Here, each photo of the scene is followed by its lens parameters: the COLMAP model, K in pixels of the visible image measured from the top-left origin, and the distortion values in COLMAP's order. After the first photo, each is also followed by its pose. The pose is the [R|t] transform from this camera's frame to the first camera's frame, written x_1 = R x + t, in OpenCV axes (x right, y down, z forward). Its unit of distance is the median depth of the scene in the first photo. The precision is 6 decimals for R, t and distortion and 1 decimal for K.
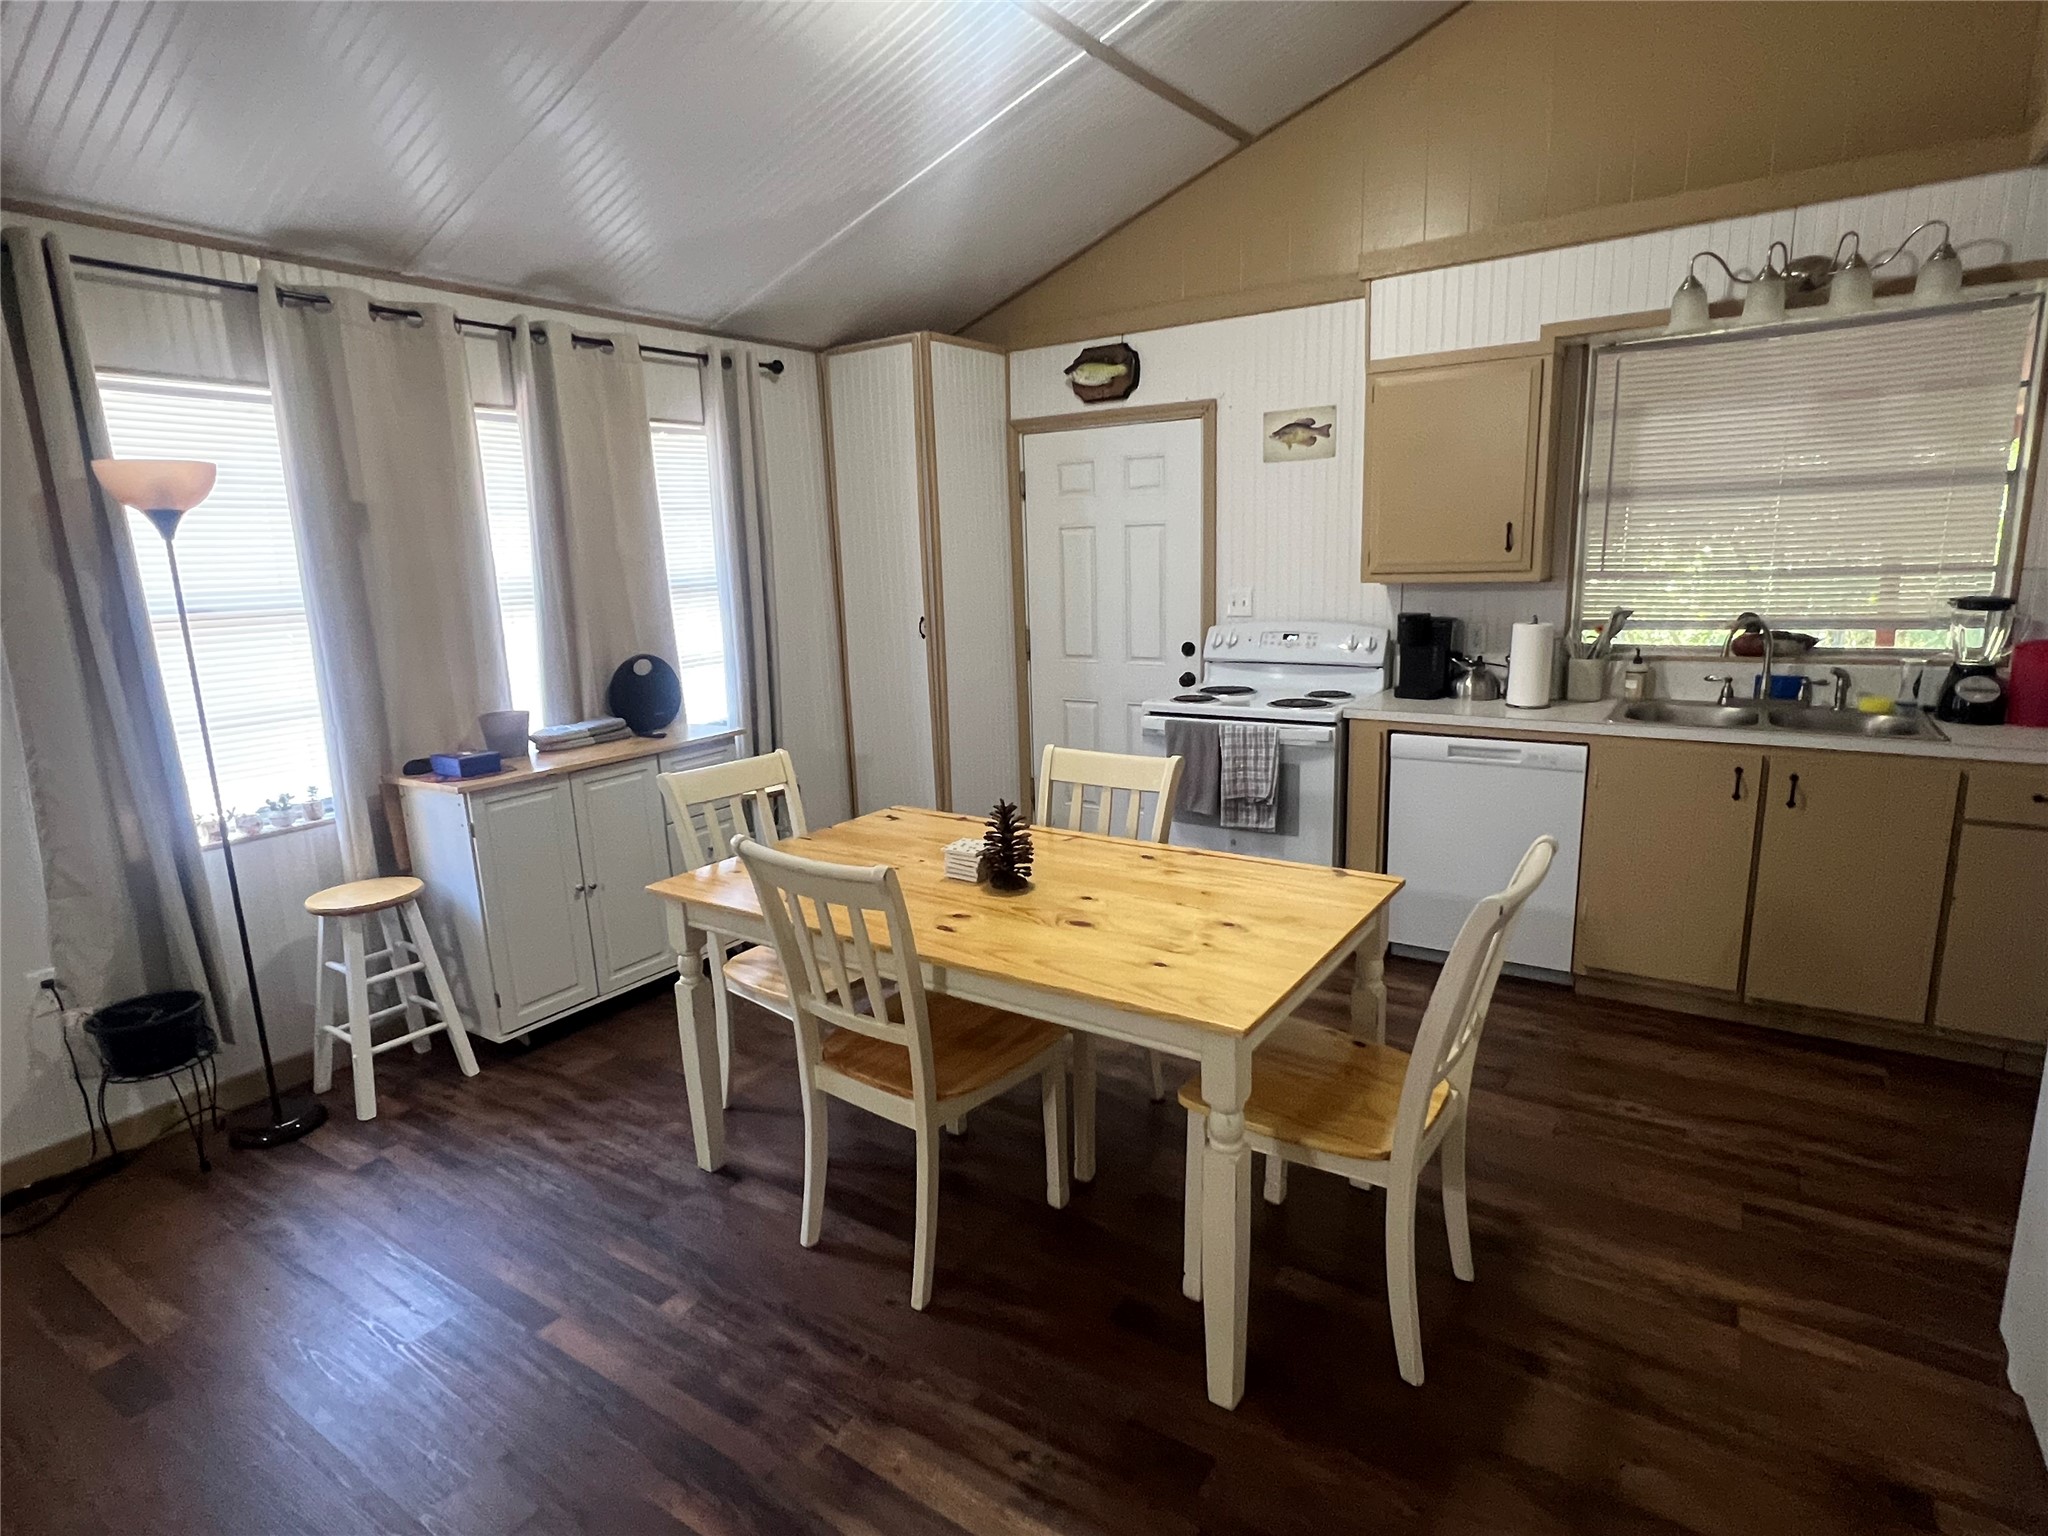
lens RADIAL K [[1067.4, 0, 1024.2], [0, 1067.4, 765.9], [0, 0, 1]] dist [0.000728, -0.000901]
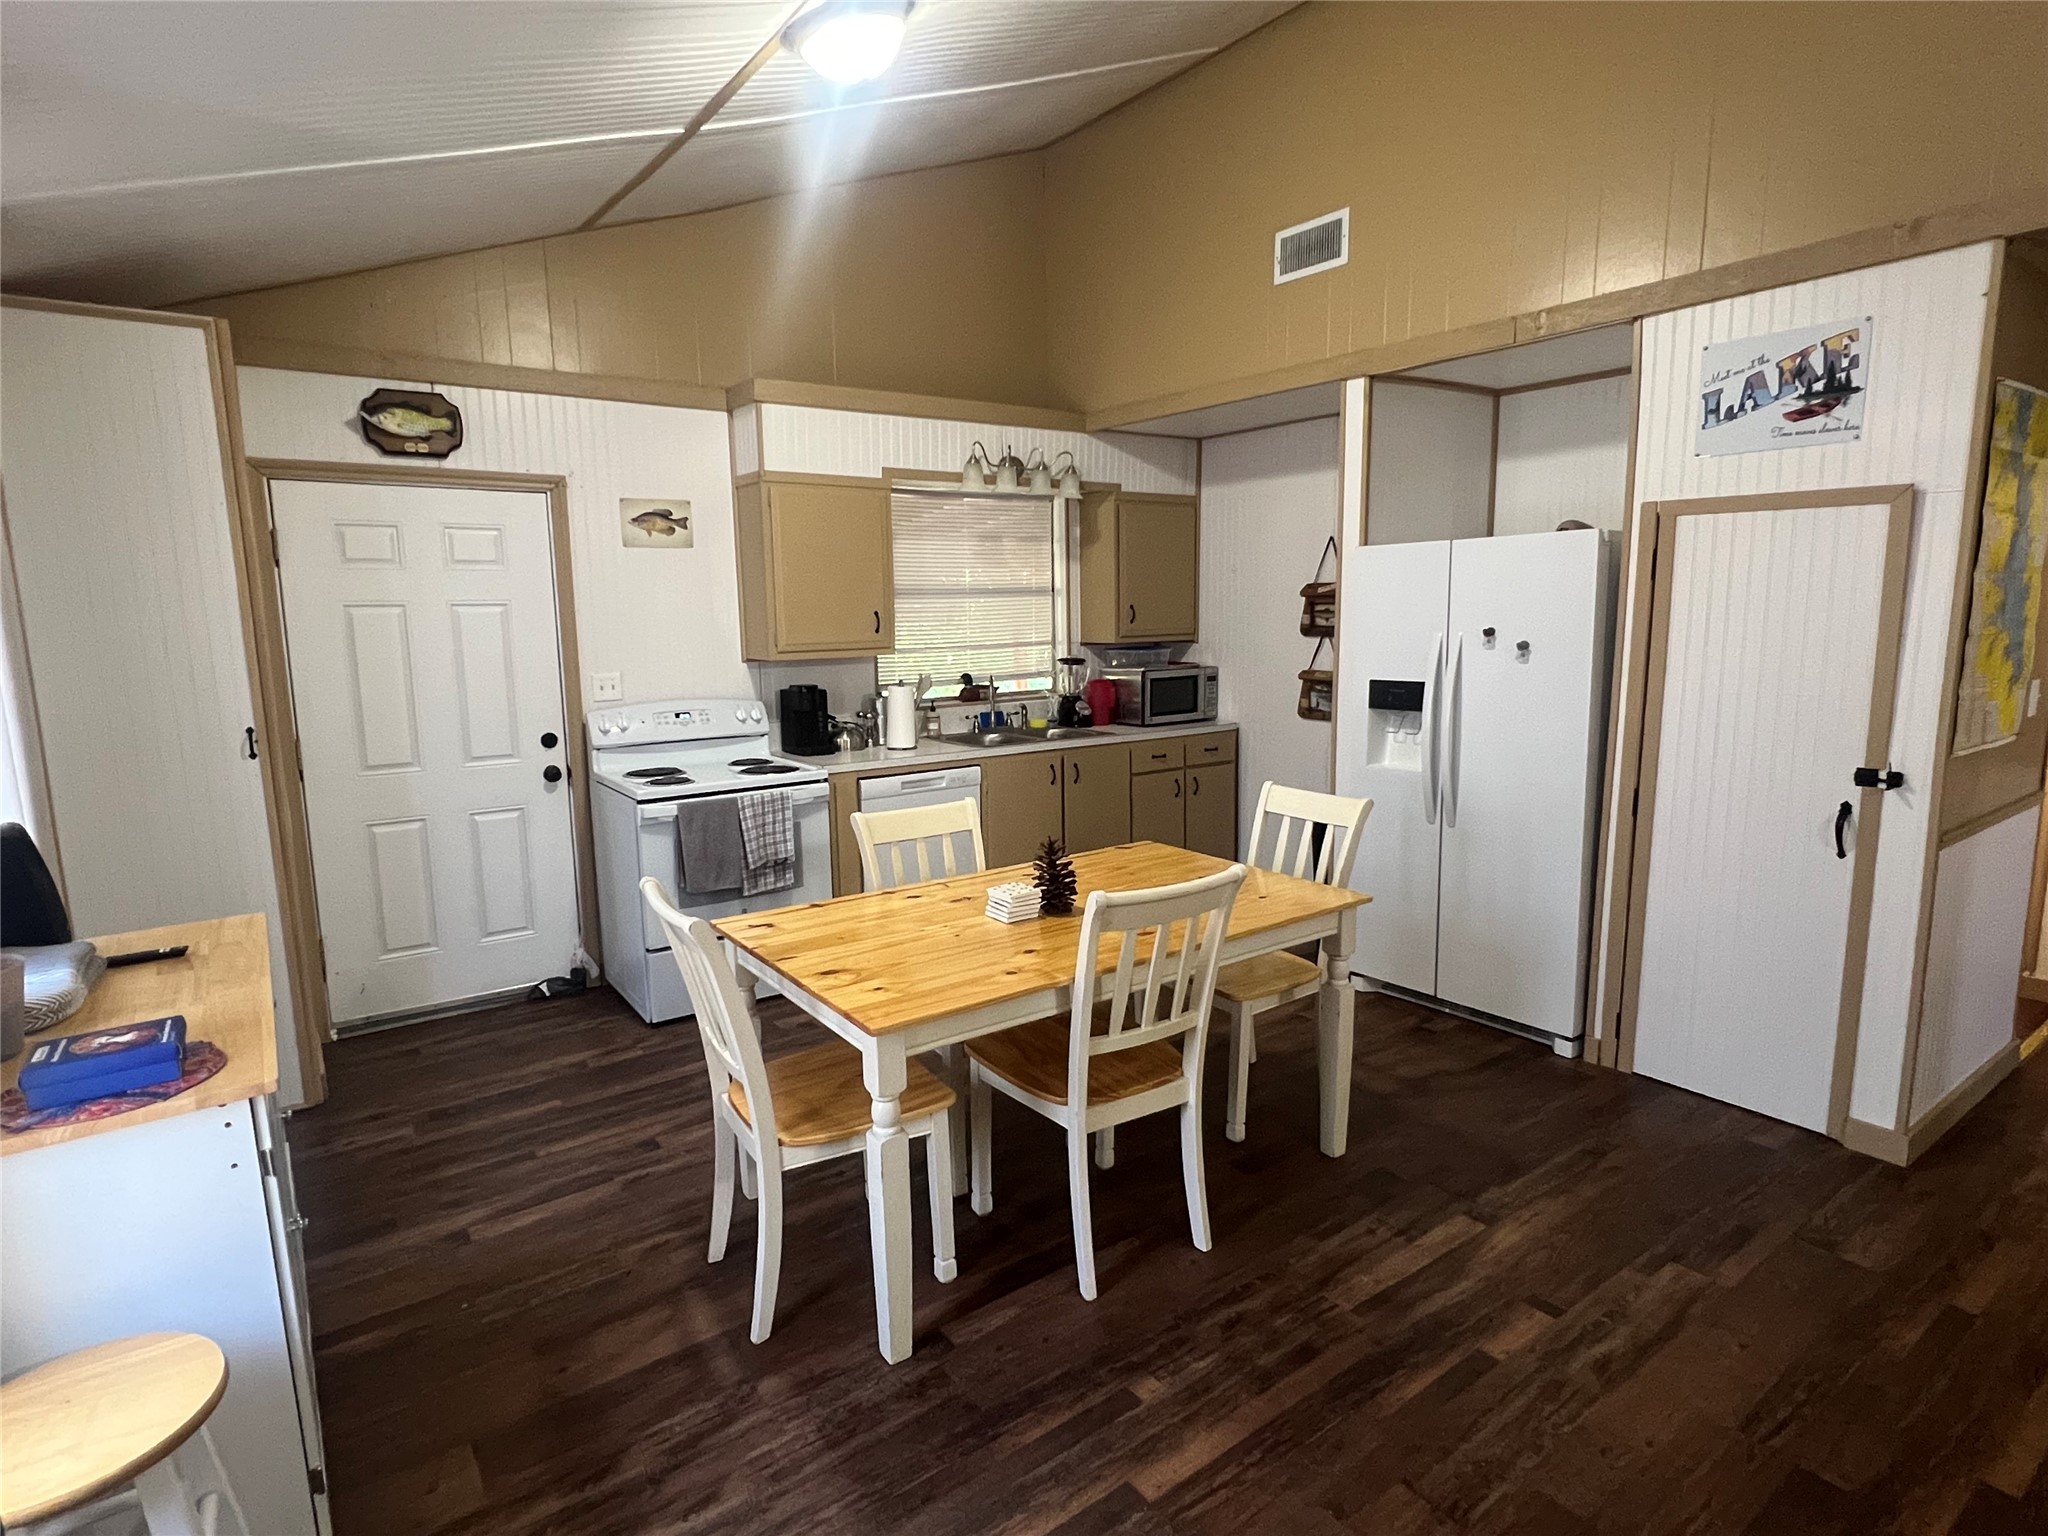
lens RADIAL K [[1067.4, 0, 1009.7], [0, 1067.4, 766.8], [0, 0, 1]] dist [0.000728, -0.000901]
pose [[0.354052, -0.110422, 0.928684, -0.654136], [0.195722, 0.979765, 0.041878, -0.057696], [-0.914516, 0.166937, 0.368500, 0.364501]]
